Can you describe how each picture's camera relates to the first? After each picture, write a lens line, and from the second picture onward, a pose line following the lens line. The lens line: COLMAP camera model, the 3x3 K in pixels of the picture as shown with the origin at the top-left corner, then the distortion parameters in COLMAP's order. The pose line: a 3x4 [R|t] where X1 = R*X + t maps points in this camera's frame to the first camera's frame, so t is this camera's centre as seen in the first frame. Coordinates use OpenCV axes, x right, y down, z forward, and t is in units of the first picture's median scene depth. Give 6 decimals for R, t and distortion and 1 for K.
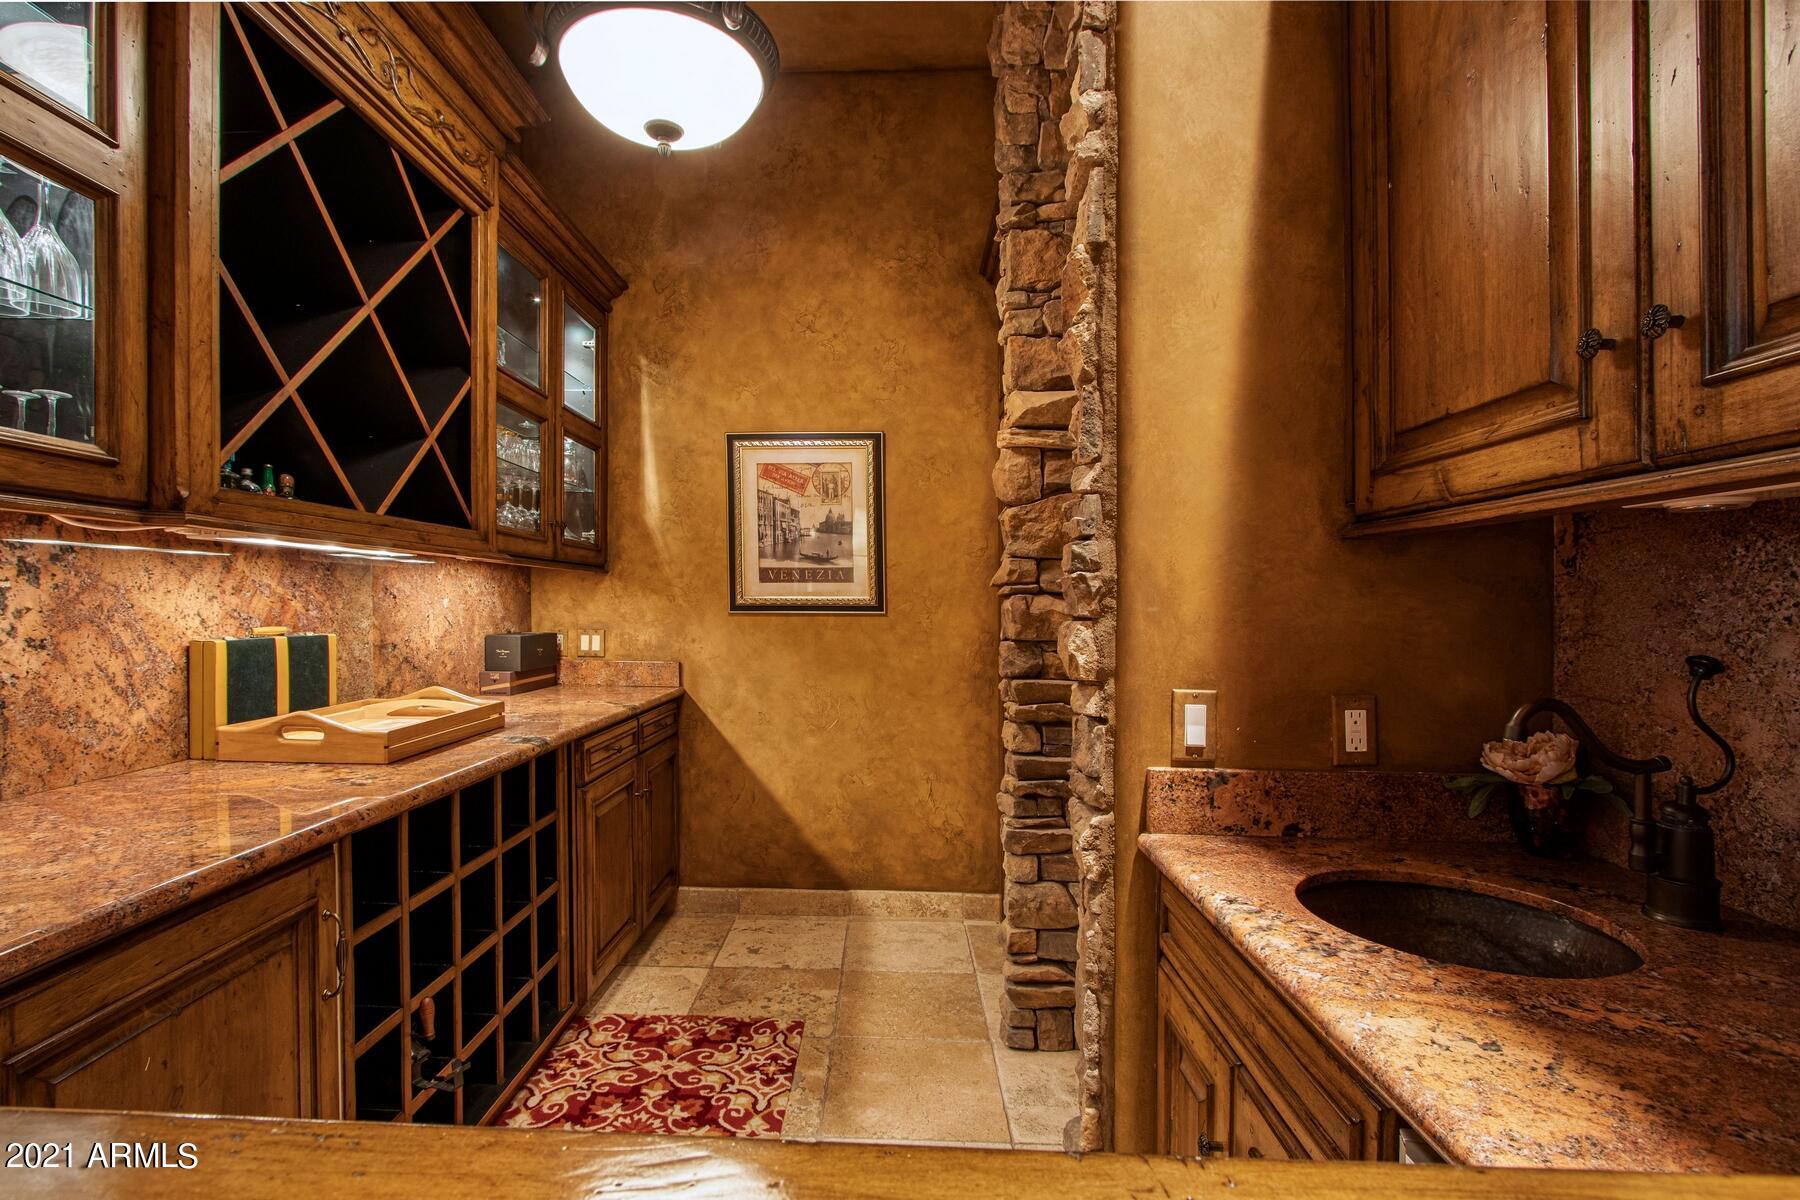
lens RADIAL K [[861.7, 0, 895.3], [0, 861.7, 603.6], [0, 0, 1]] dist [-0.013692, 0.003875]
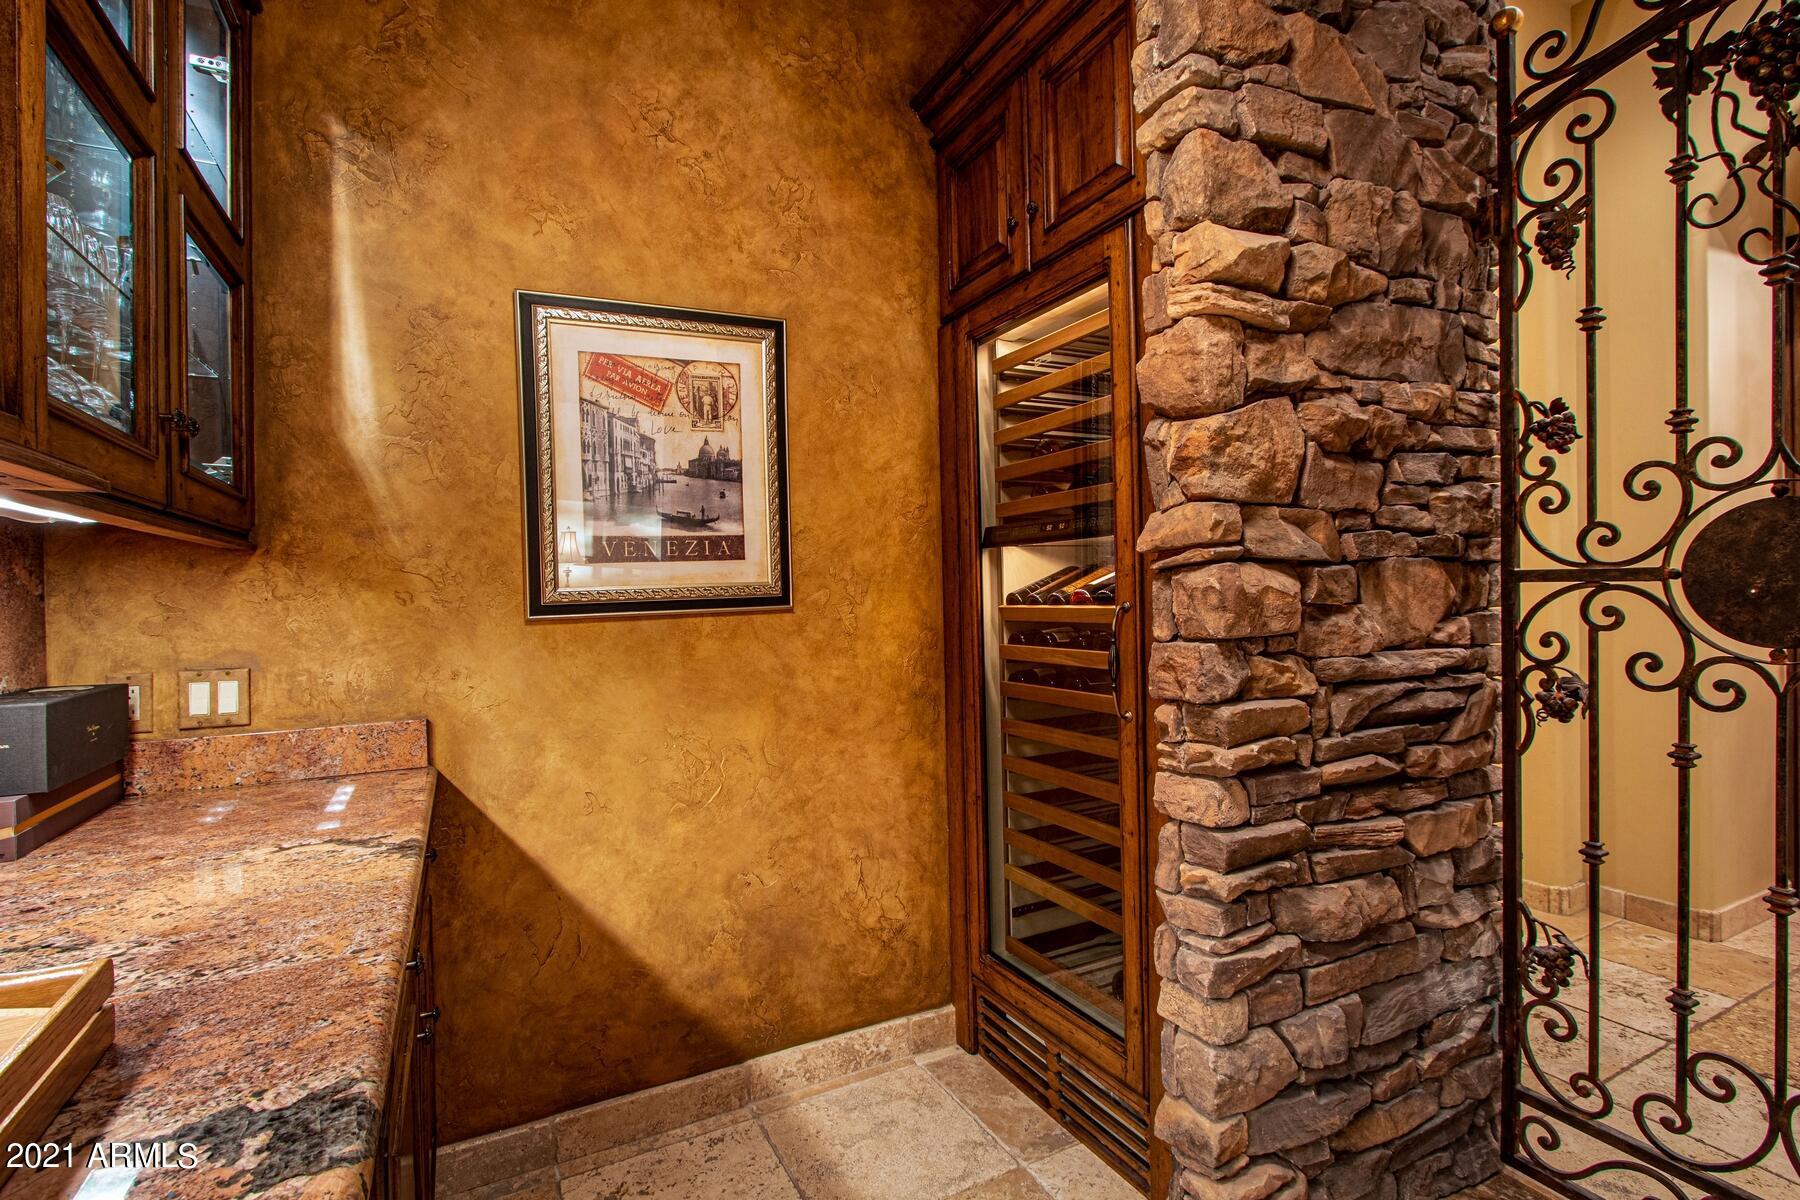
lens RADIAL K [[861.7, 0, 905.9], [0, 861.7, 570.6], [0, 0, 1]] dist [-0.013692, 0.003875]
pose [[0.888667, -0.026183, 0.457806, -0.229677], [0.037892, 0.999147, -0.016410, -0.002330], [-0.456986, 0.031930, 0.888901, 0.405644]]
